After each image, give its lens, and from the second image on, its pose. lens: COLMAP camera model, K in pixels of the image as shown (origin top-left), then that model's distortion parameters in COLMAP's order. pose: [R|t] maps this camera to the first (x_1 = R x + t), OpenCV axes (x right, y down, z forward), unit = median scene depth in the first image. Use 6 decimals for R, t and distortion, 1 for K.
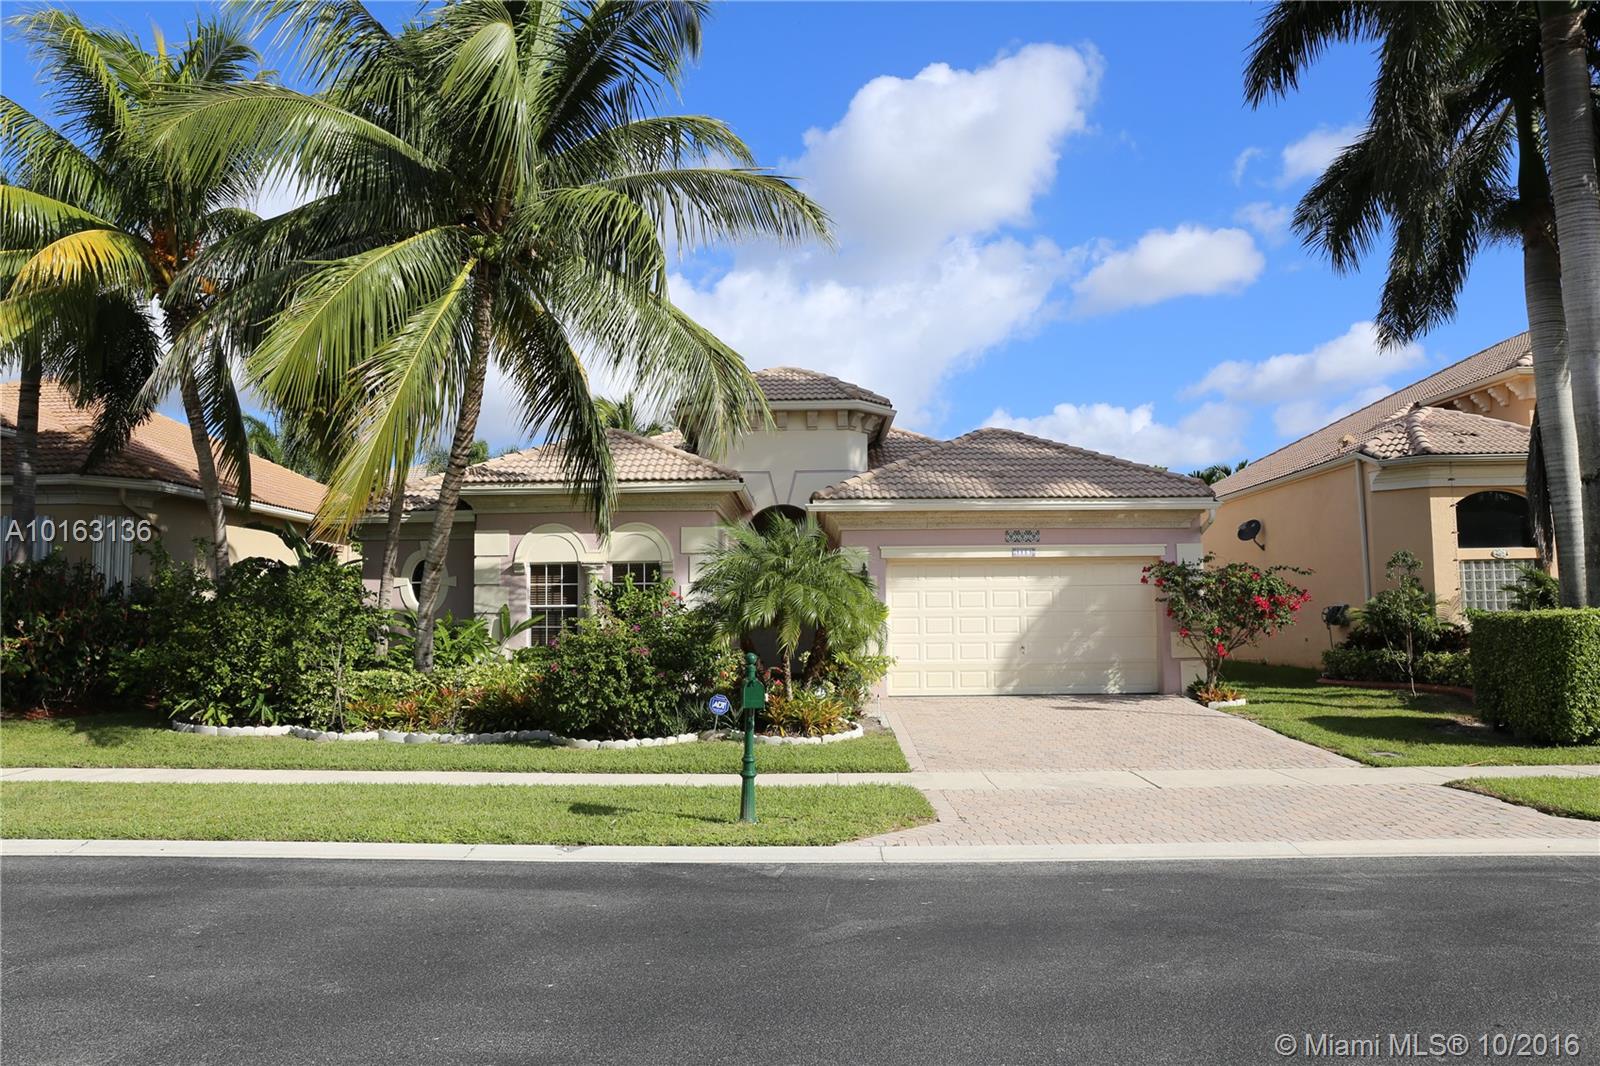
lens RADIAL K [[1168.2, 0, 794.5], [0, 1168.2, 532.1], [0, 0, 1]] dist [-0.108793, 0.088104]
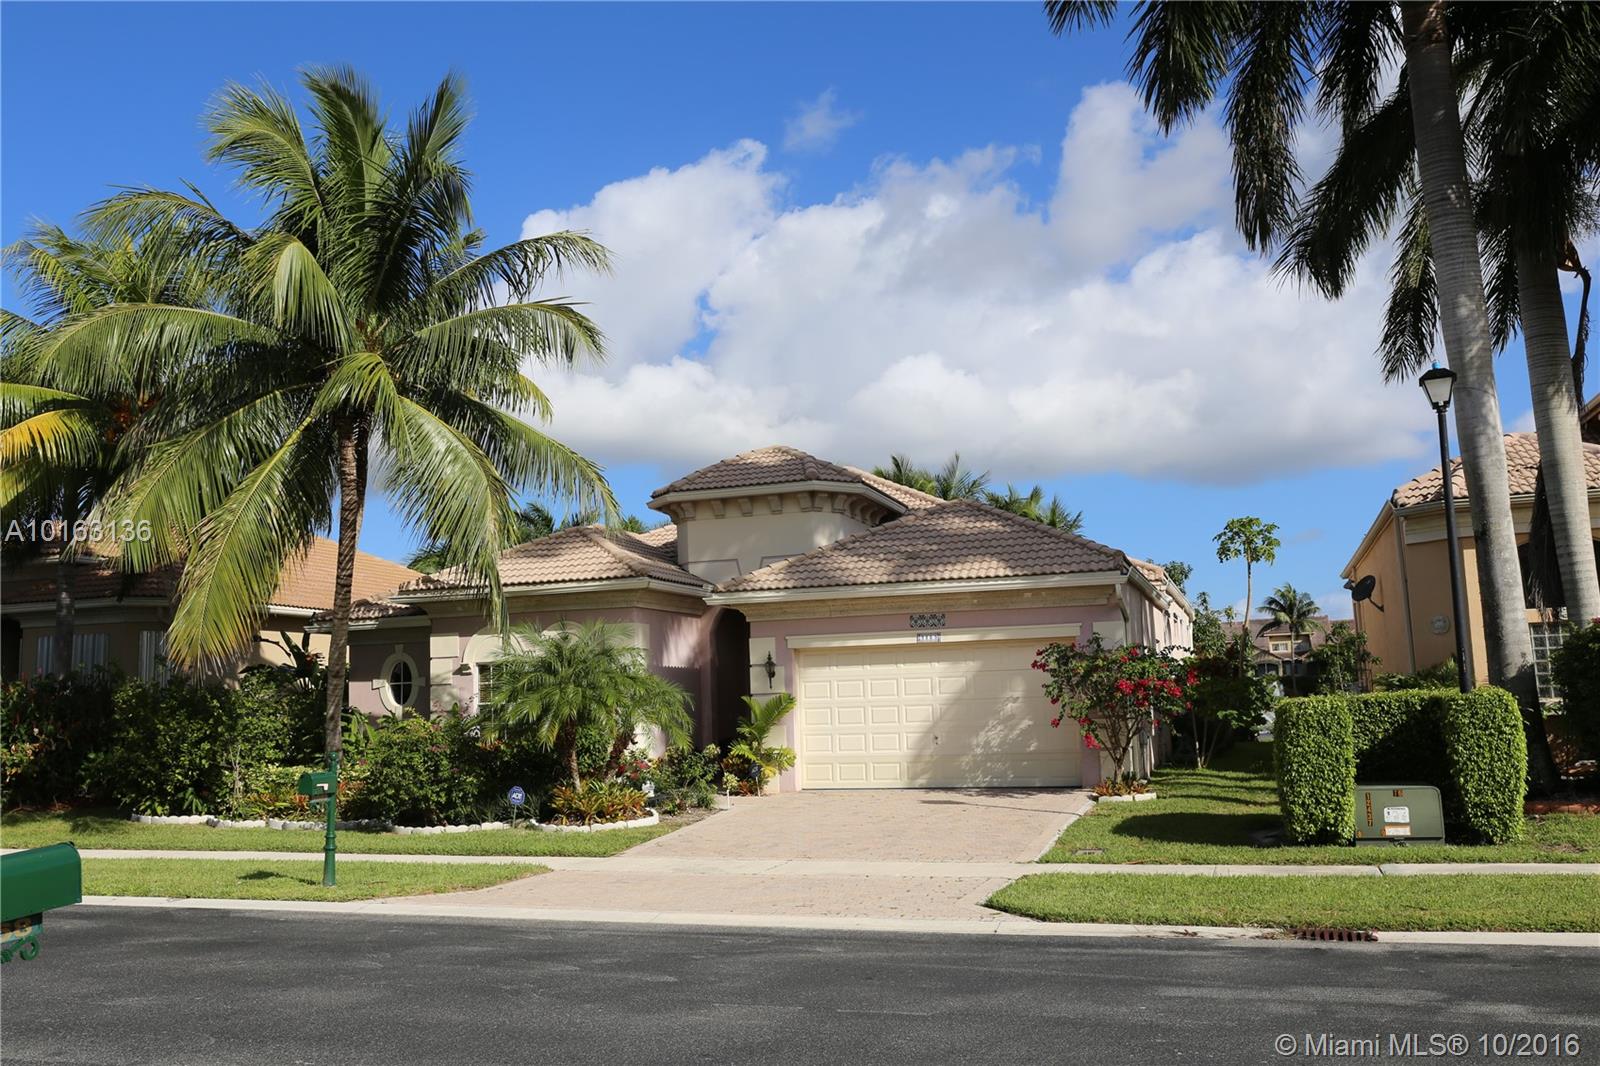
lens RADIAL K [[1490.1, 0, 799.3], [0, 1490.1, 504.3], [0, 0, 1]] dist [-0.033545, 0.016070]
pose [[0.945088, -0.062570, -0.320770, 0.504826], [0.045891, 0.997185, -0.059304, -0.024444], [0.323577, 0.041327, 0.945299, -0.198799]]
